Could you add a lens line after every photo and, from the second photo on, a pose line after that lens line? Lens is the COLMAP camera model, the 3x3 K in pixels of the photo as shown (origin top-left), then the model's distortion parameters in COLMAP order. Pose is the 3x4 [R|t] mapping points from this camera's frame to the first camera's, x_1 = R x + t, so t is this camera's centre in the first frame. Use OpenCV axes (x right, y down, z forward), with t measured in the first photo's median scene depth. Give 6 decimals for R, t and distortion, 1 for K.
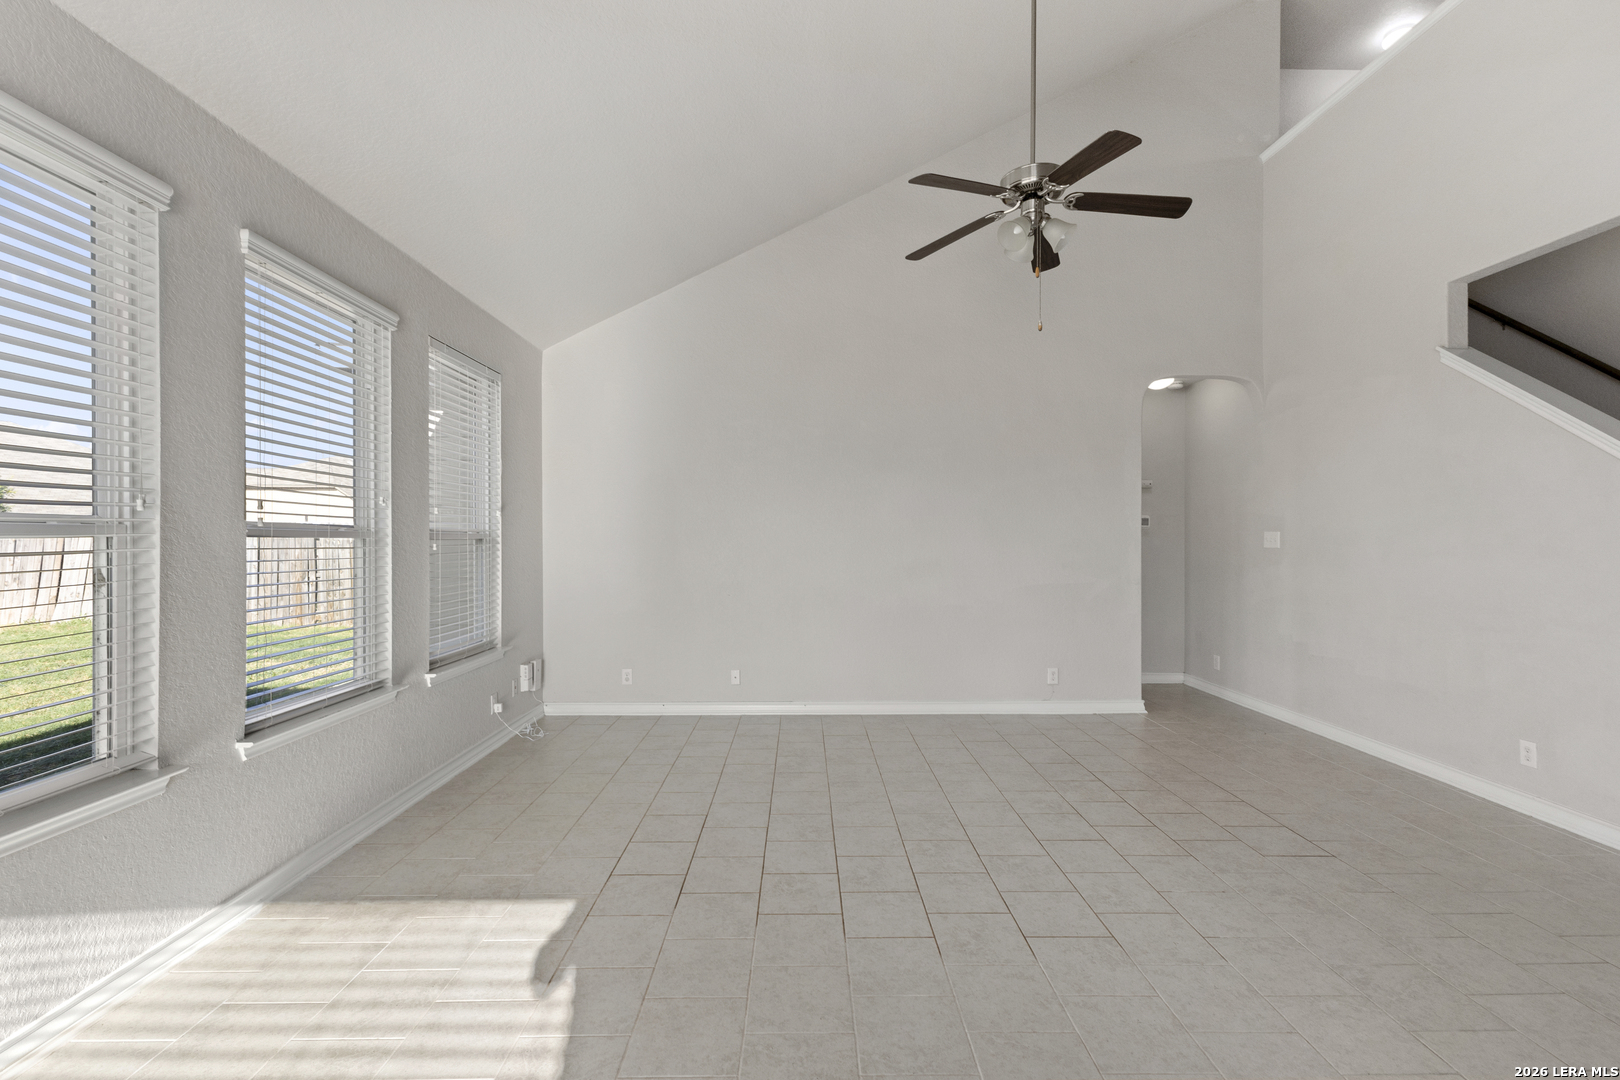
lens RADIAL K [[705.7, 0, 810.0], [0, 705.7, 540.0], [0, 0, 1]] dist [0.000255, 0.000021]
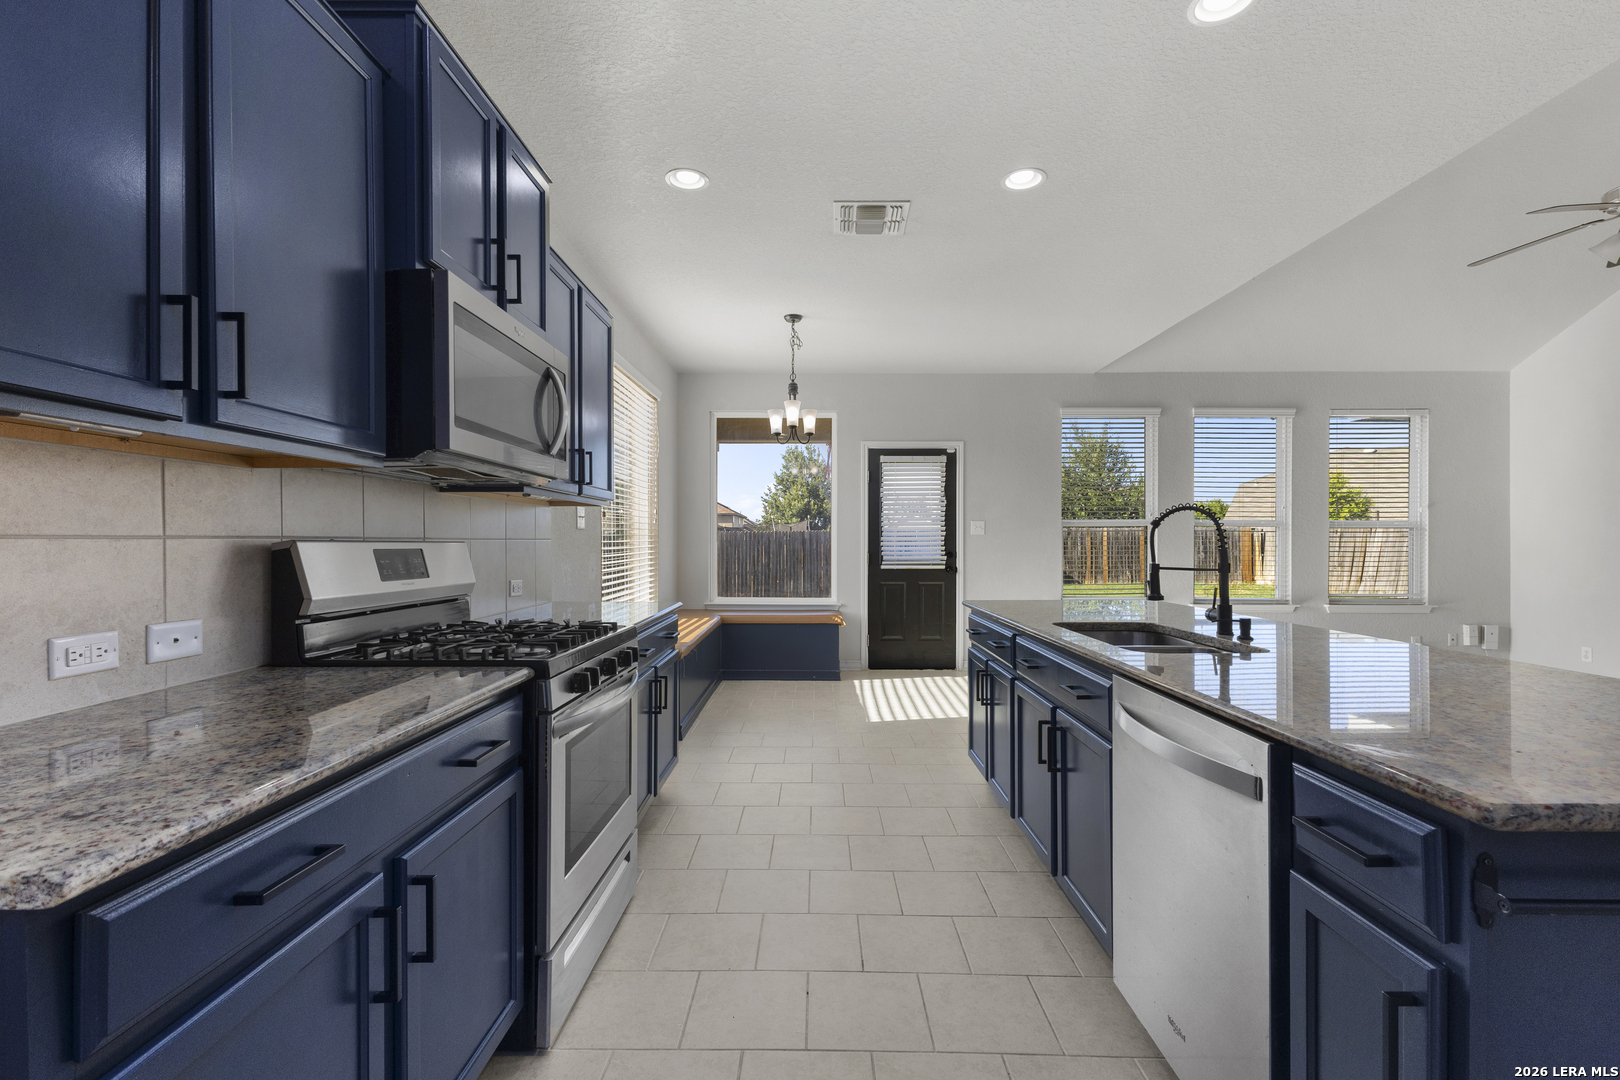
lens RADIAL K [[705.7, 0, 810.0], [0, 705.7, 540.0], [0, 0, 1]] dist [0.000255, 0.000021]
pose [[-0.033871, -0.004136, -0.999418, 0.995056], [-0.004580, 0.999982, -0.003983, 0.033653], [0.999416, 0.004442, -0.033889, -0.172383]]
